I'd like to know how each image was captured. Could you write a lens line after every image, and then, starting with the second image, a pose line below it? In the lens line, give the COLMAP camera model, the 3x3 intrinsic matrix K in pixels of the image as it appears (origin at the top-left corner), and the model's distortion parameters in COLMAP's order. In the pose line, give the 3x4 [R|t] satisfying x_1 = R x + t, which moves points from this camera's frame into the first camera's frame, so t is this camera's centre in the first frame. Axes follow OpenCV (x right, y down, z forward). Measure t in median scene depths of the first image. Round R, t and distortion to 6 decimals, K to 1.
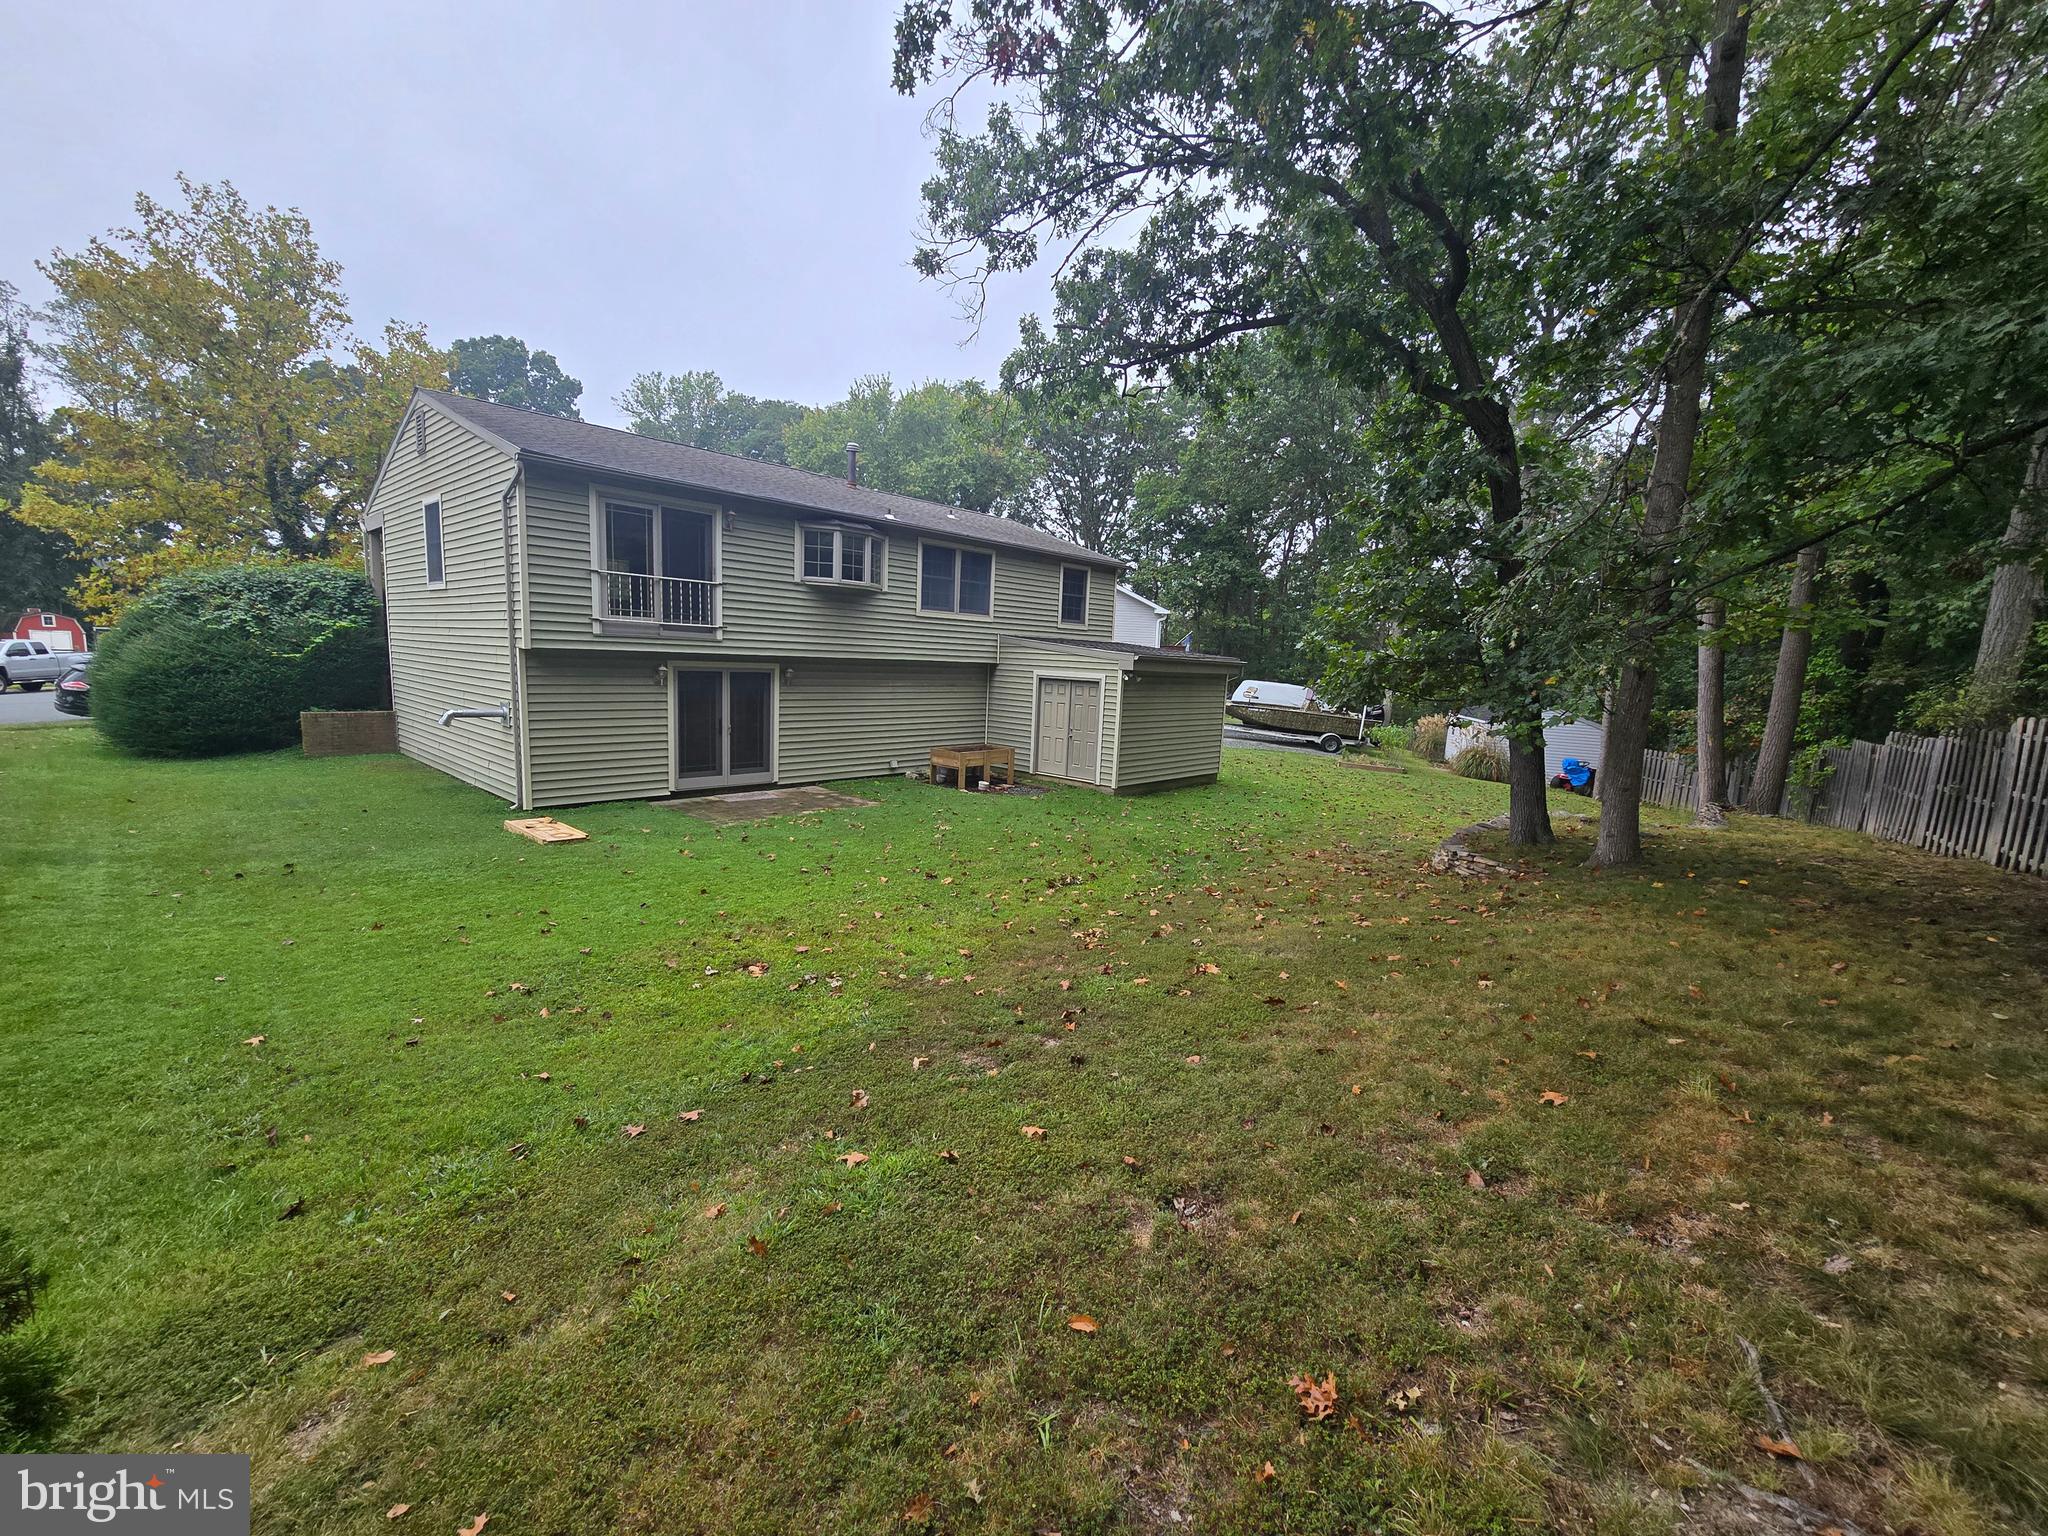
lens RADIAL K [[843.0, 0, 1024.3], [0, 843.0, 772.2], [0, 0, 1]] dist [-0.004724, 0.000856]
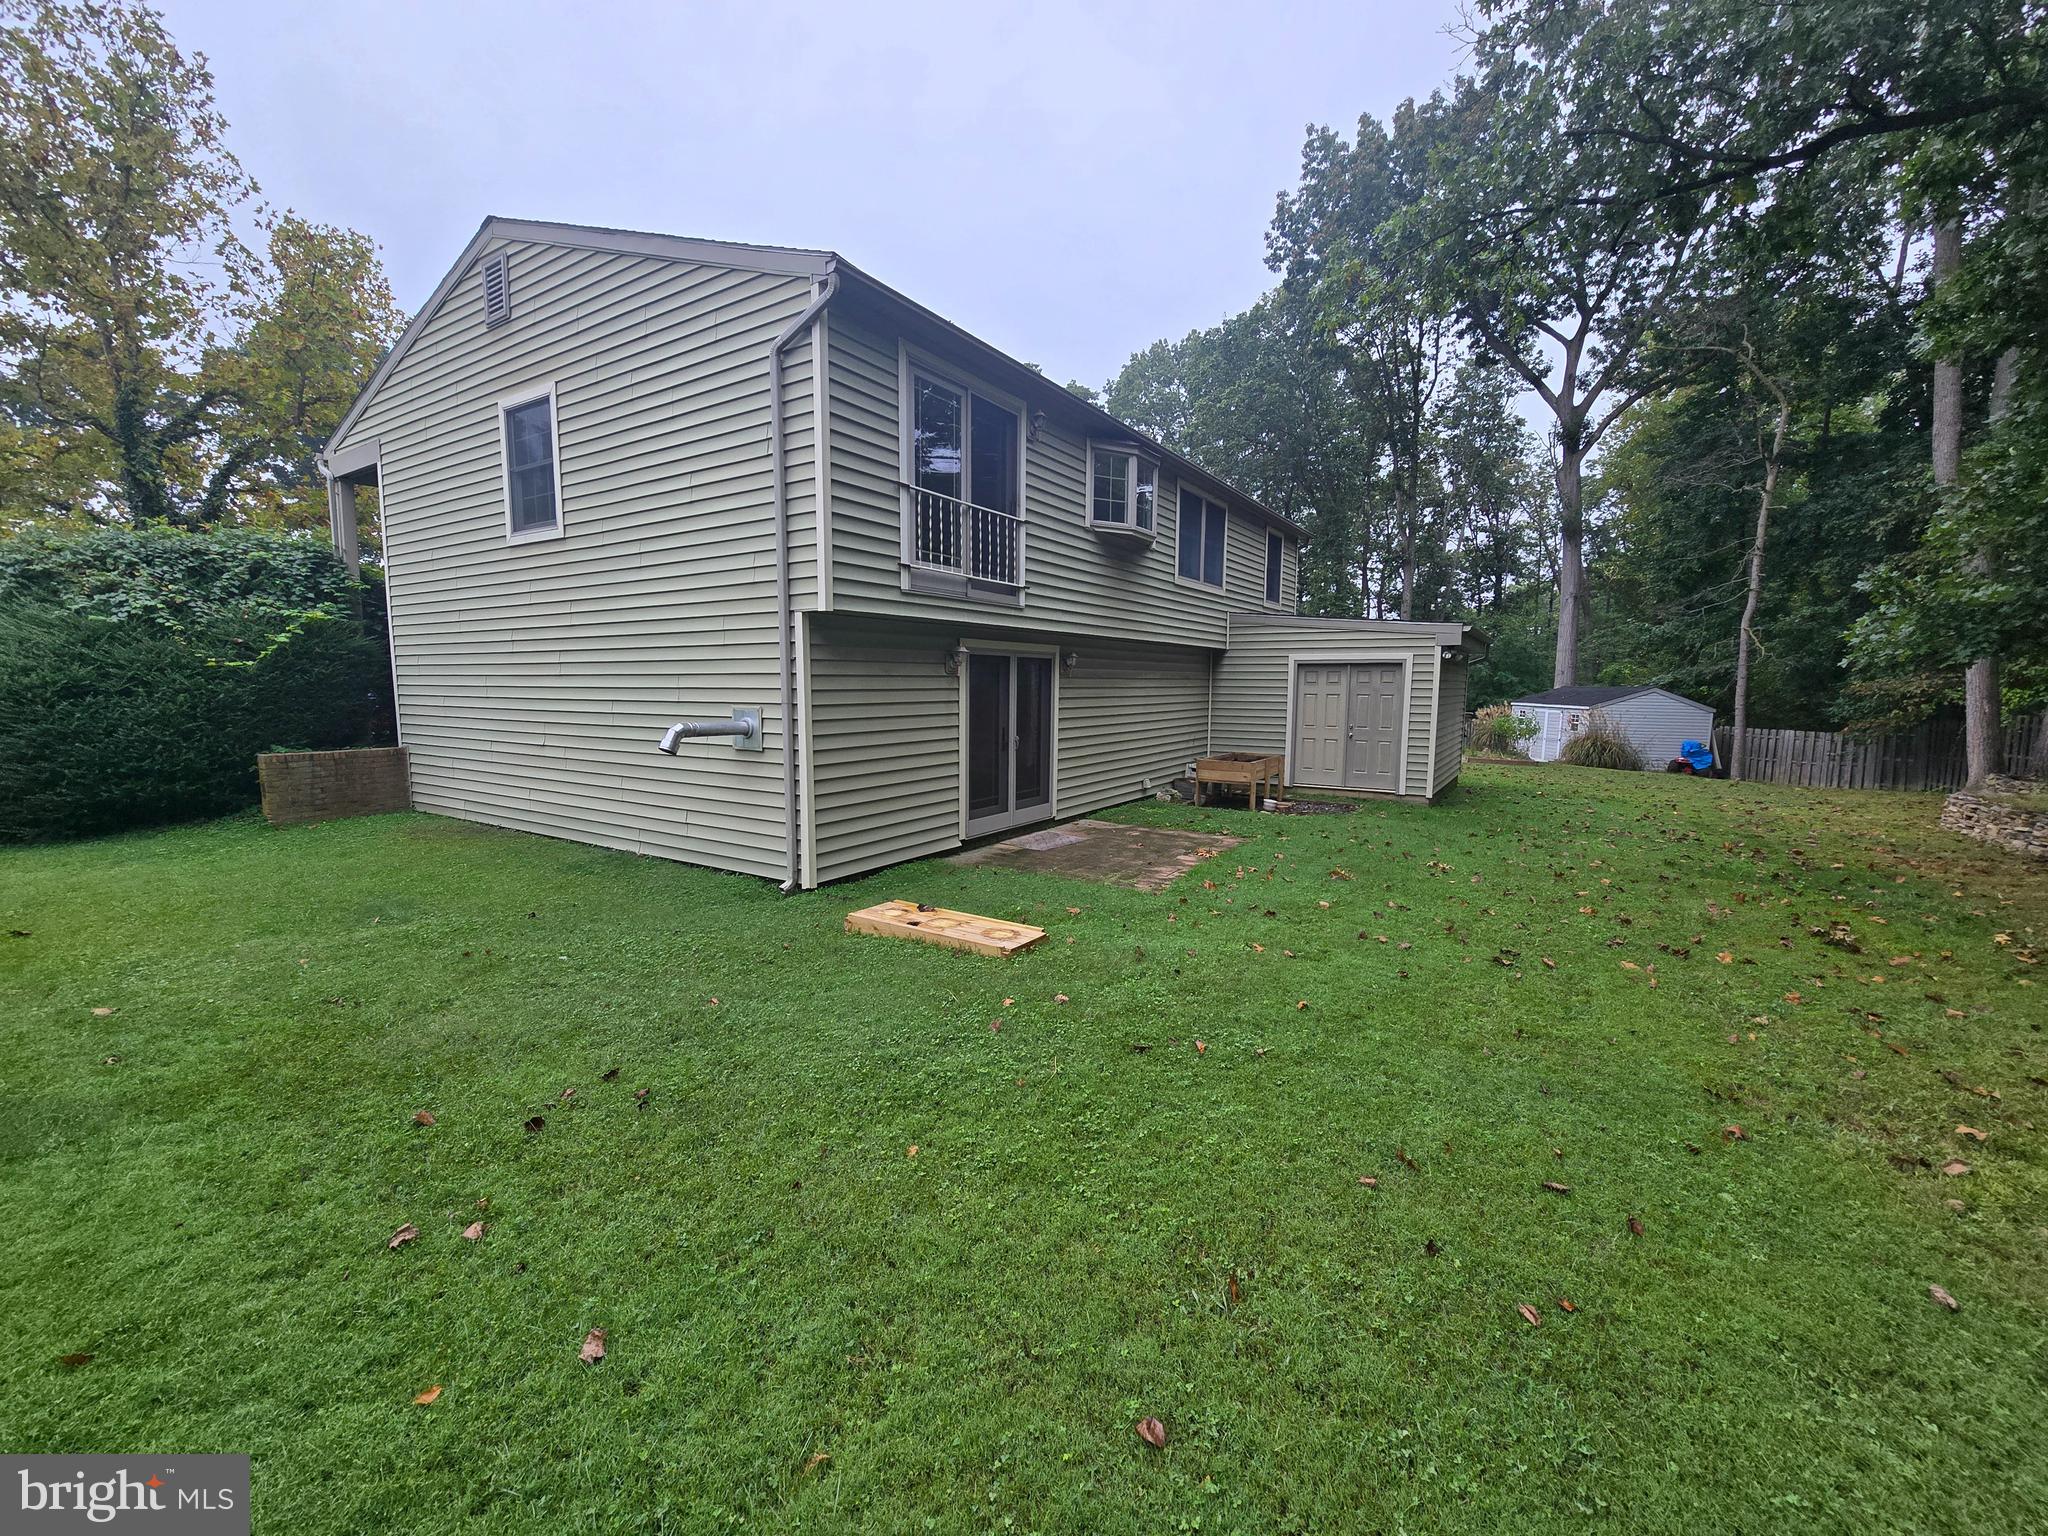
lens RADIAL K [[843.0, 0, 1022.1], [0, 843.0, 769.7], [0, 0, 1]] dist [-0.004724, 0.000856]
pose [[0.985457, -0.055823, 0.160496, -0.435526], [0.060185, 0.997935, -0.022441, -0.013247], [-0.158912, 0.031774, 0.986781, 0.321343]]
